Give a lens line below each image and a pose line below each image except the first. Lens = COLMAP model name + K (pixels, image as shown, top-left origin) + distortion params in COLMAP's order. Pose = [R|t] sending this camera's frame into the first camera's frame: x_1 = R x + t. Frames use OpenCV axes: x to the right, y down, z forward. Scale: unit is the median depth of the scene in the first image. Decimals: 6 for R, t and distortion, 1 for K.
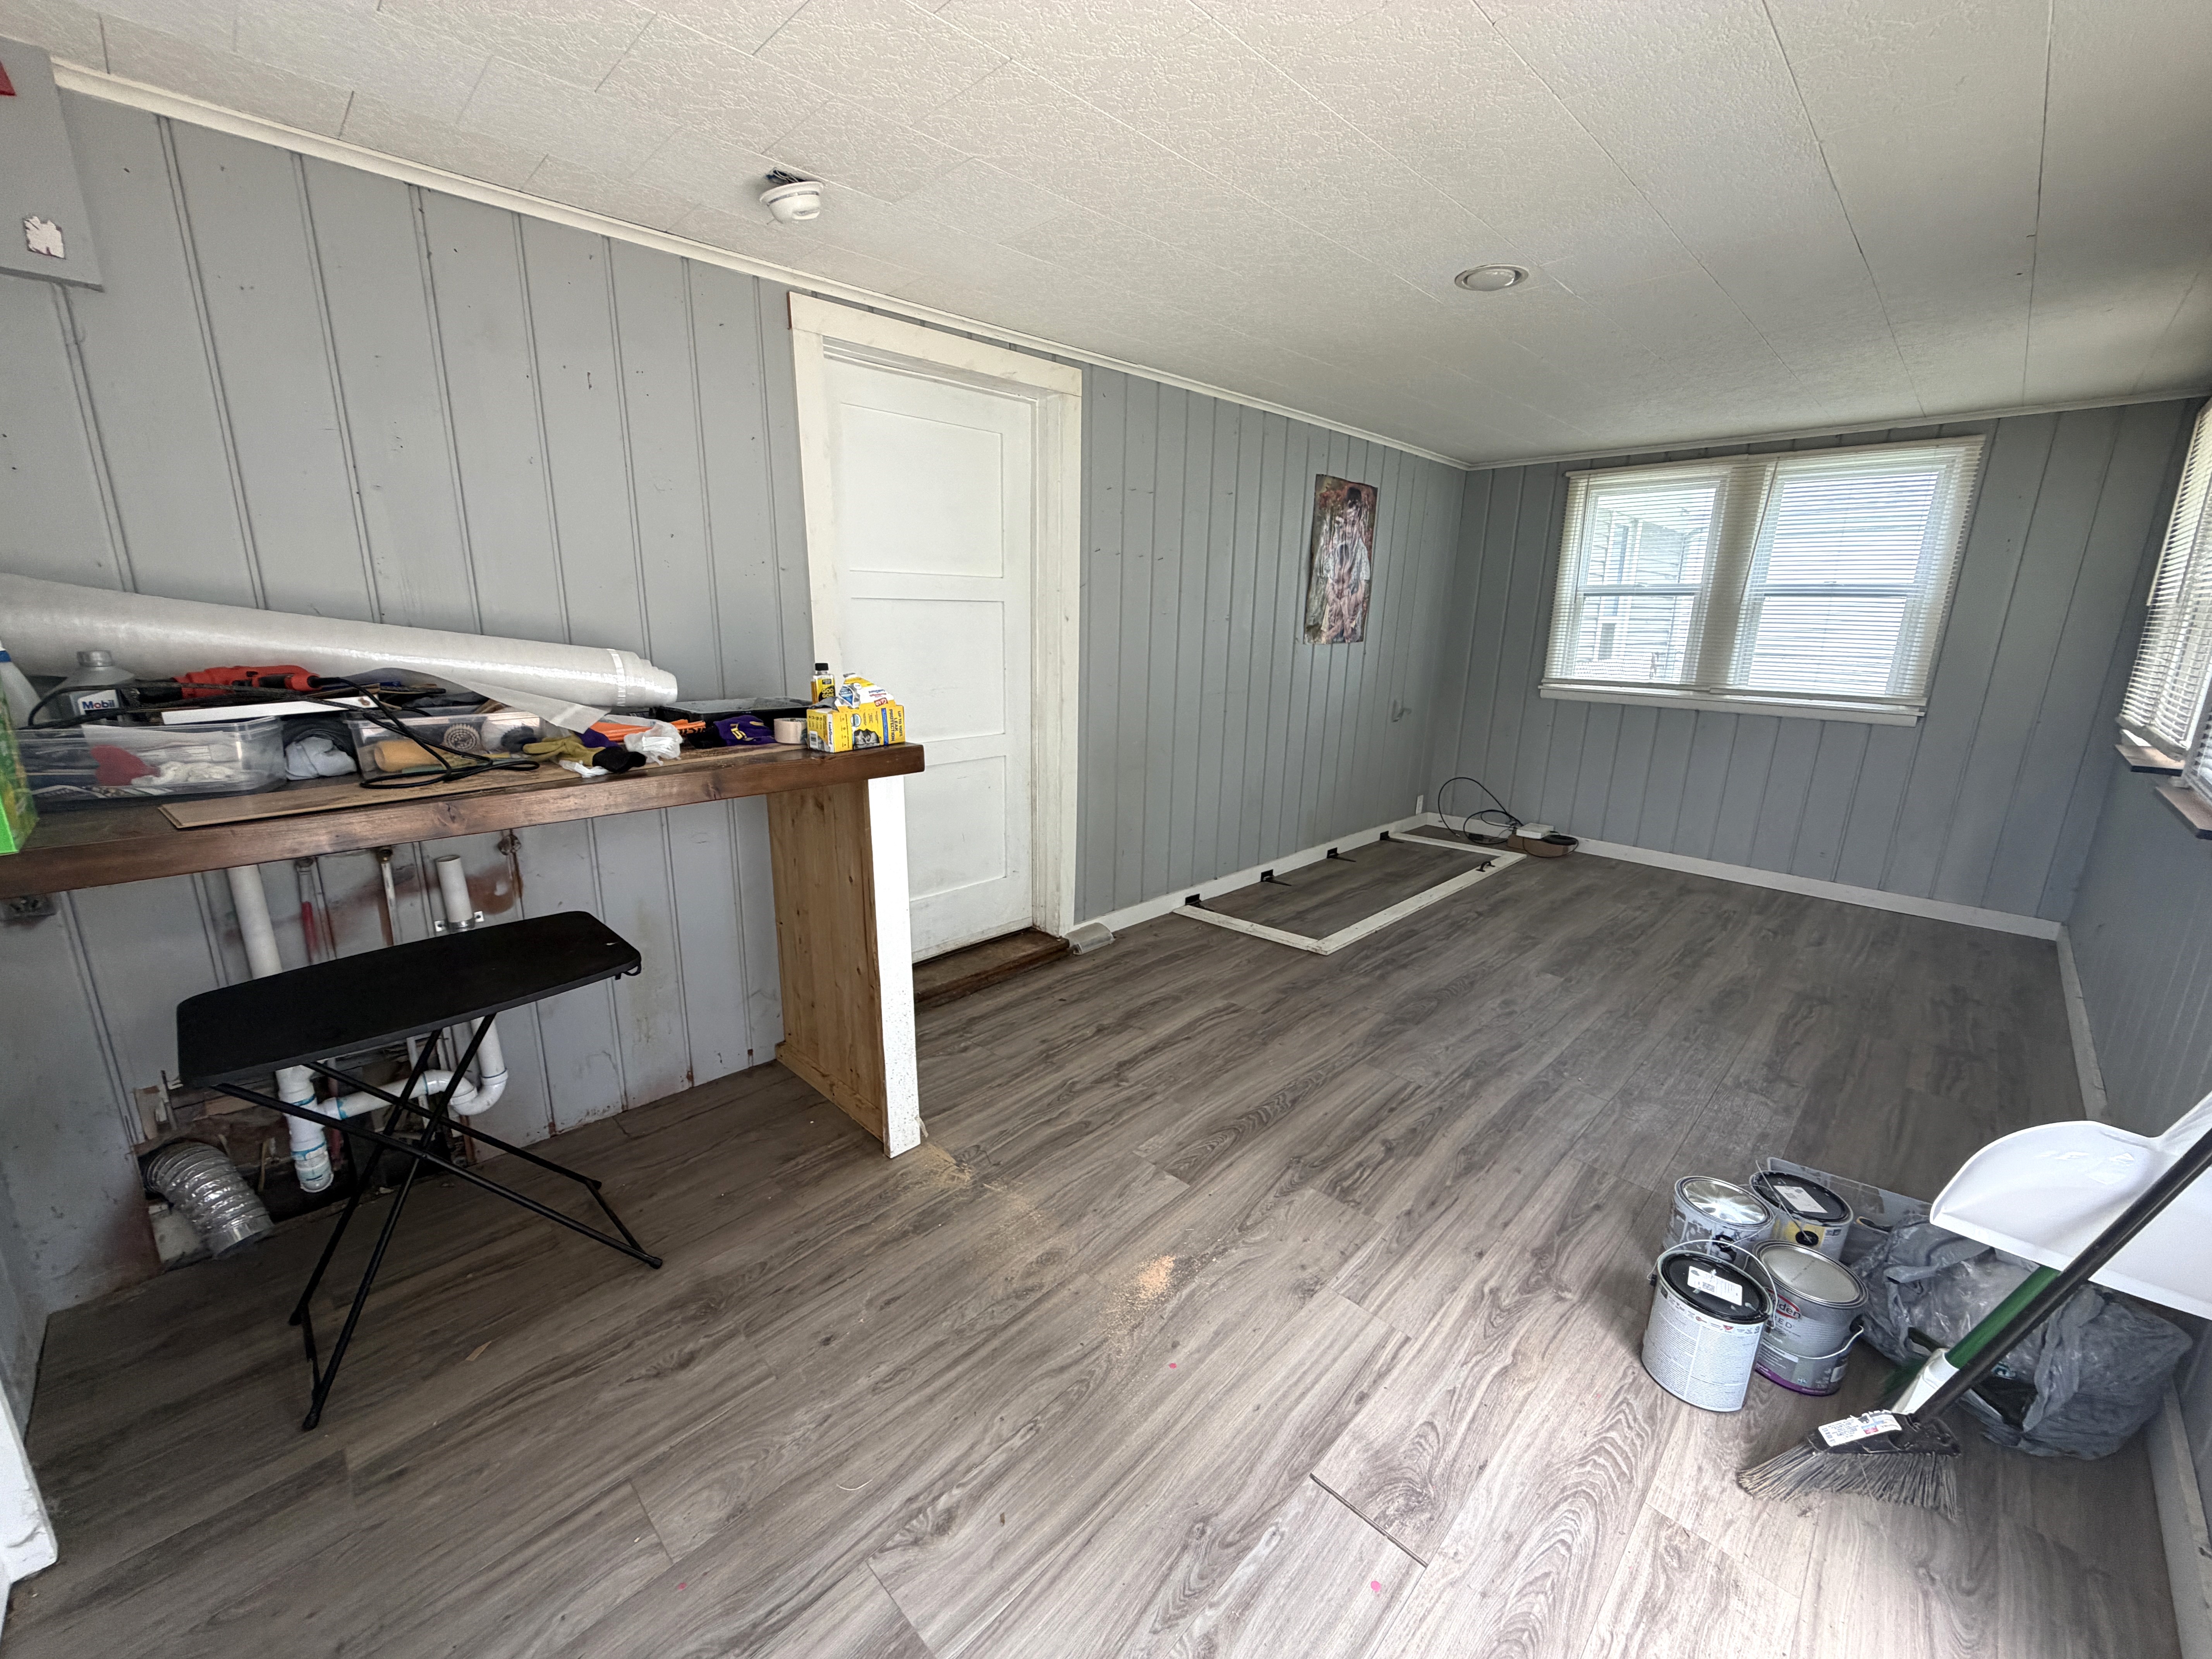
lens RADIAL K [[880.2, 0, 1098.7], [0, 880.2, 830.2], [0, 0, 1]] dist [0.000699, -0.000094]
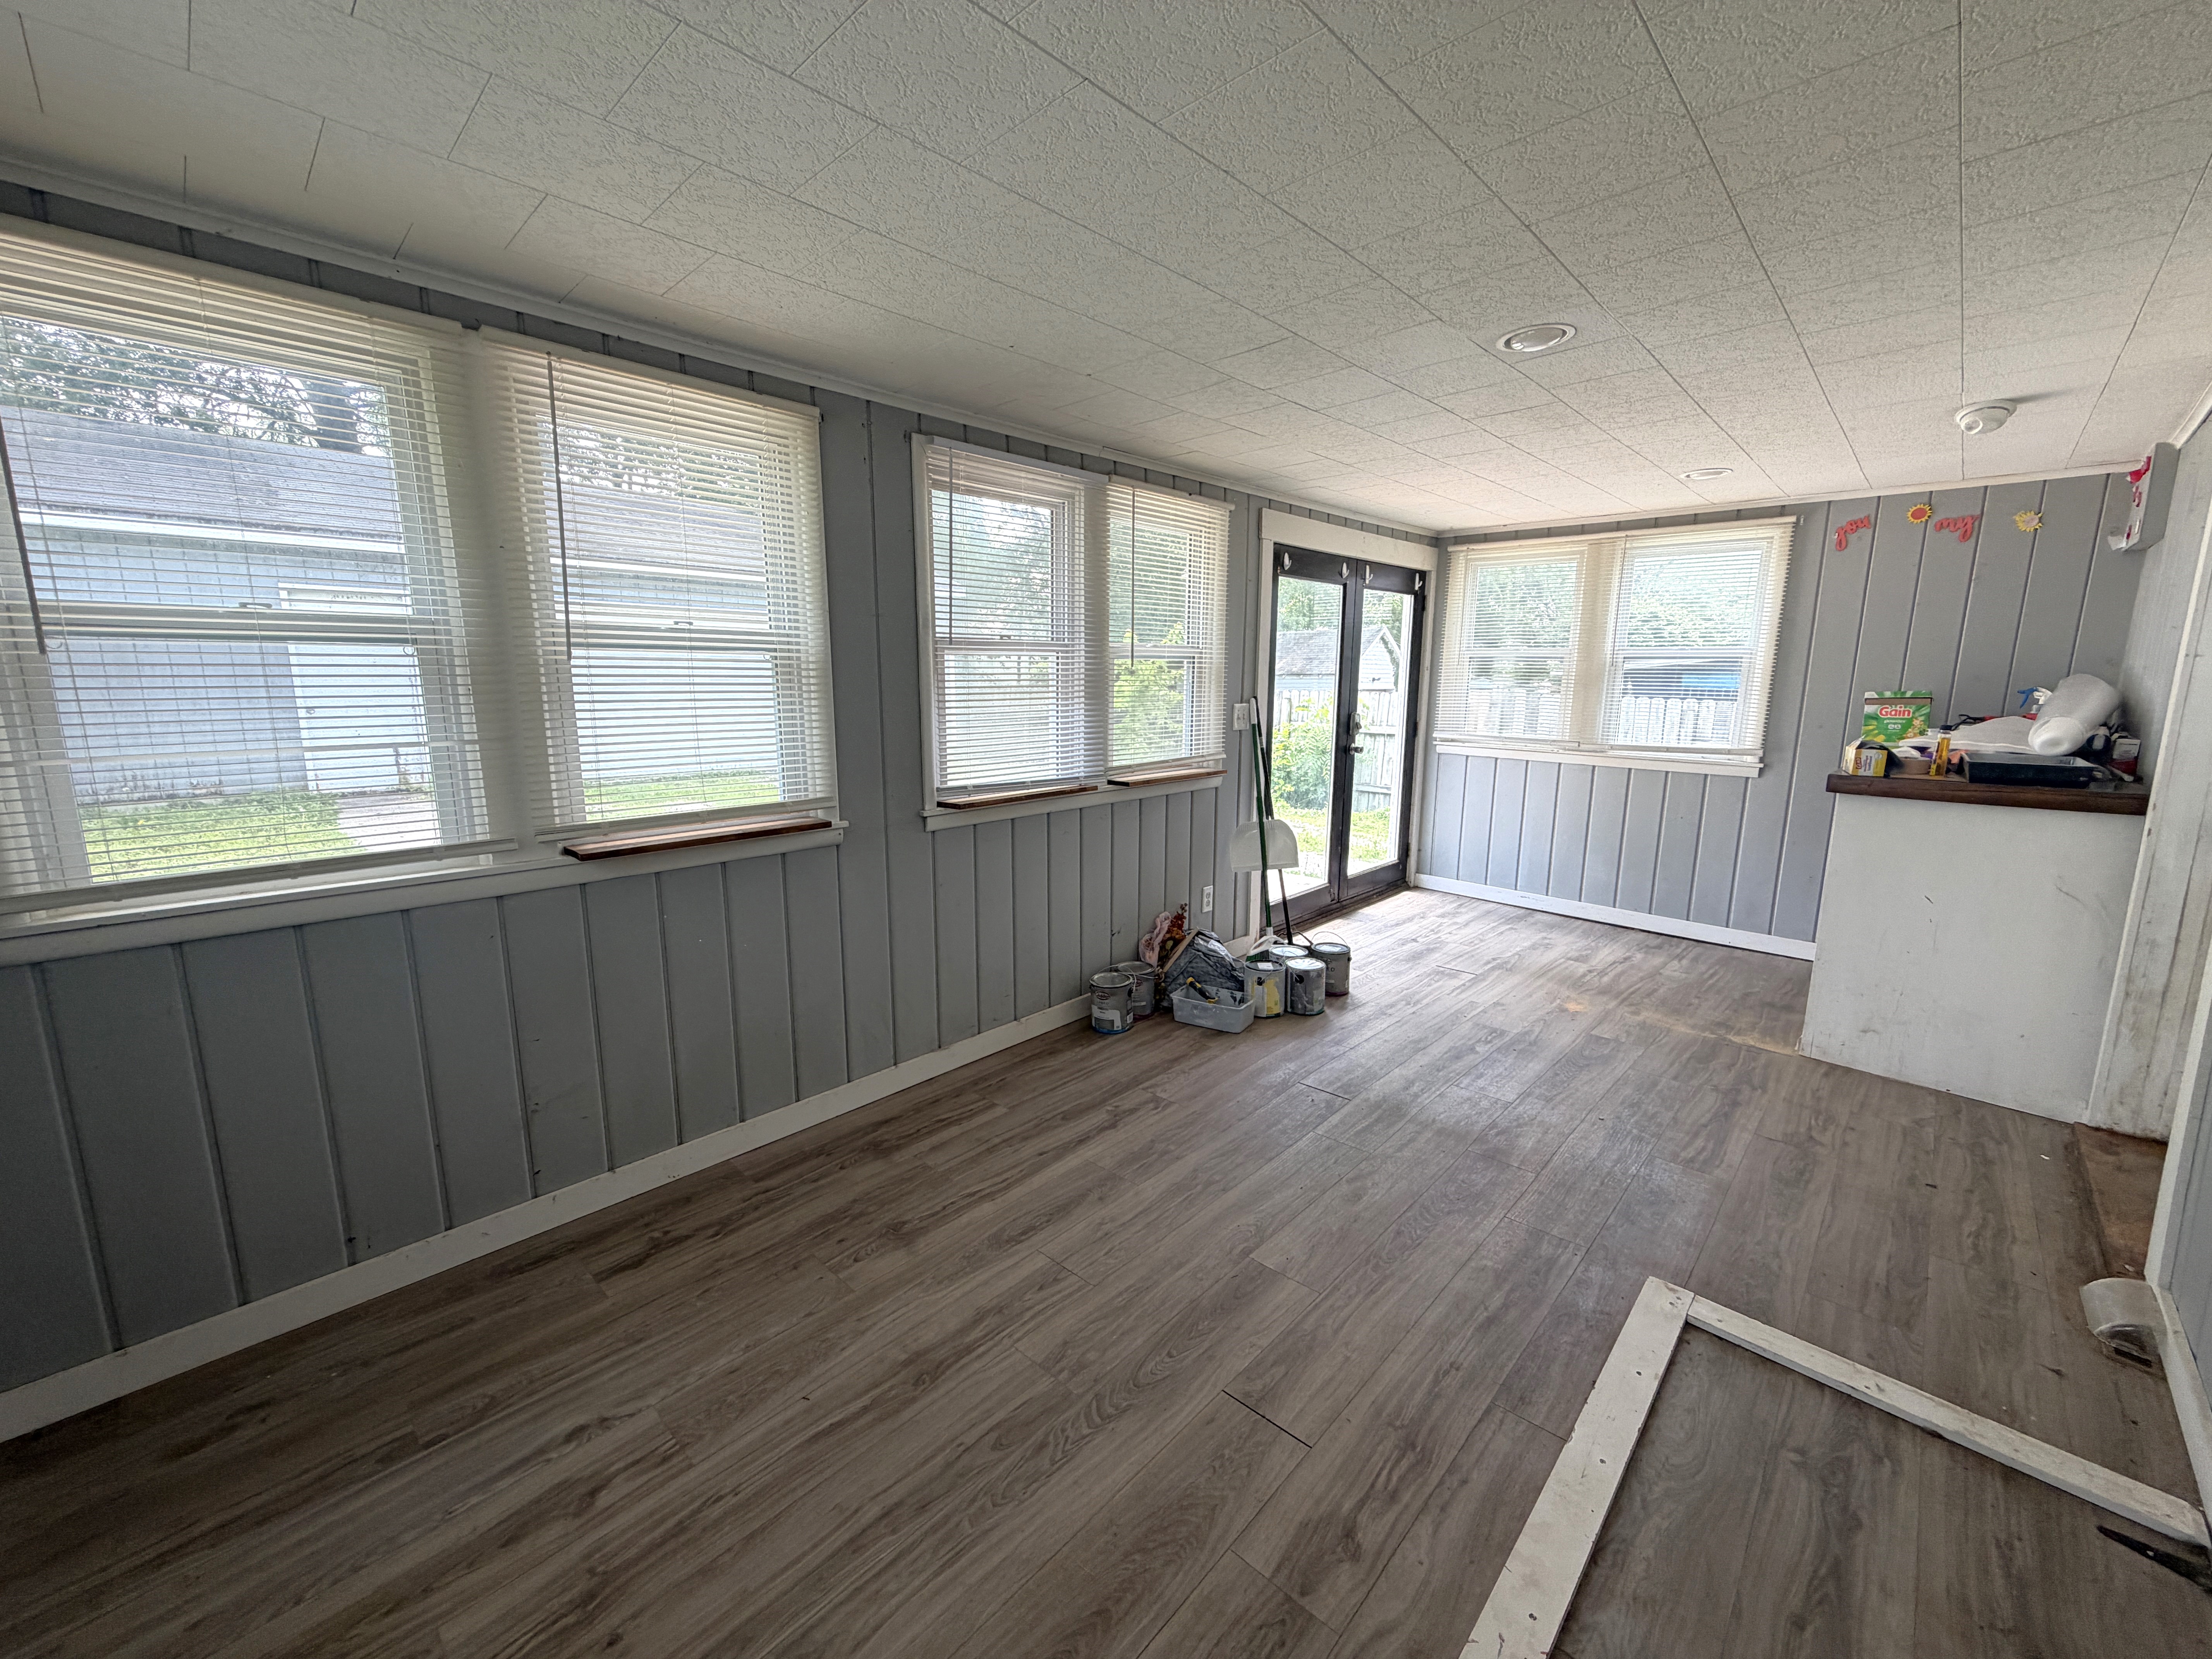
lens RADIAL K [[880.2, 0, 1098.7], [0, 880.2, 830.2], [0, 0, 1]] dist [0.000699, -0.000094]
pose [[-0.999729, -0.011000, -0.020541, 0.771312], [-0.018393, 0.913742, 0.405879, -0.426477], [0.014305, 0.406147, -0.913696, 1.709029]]
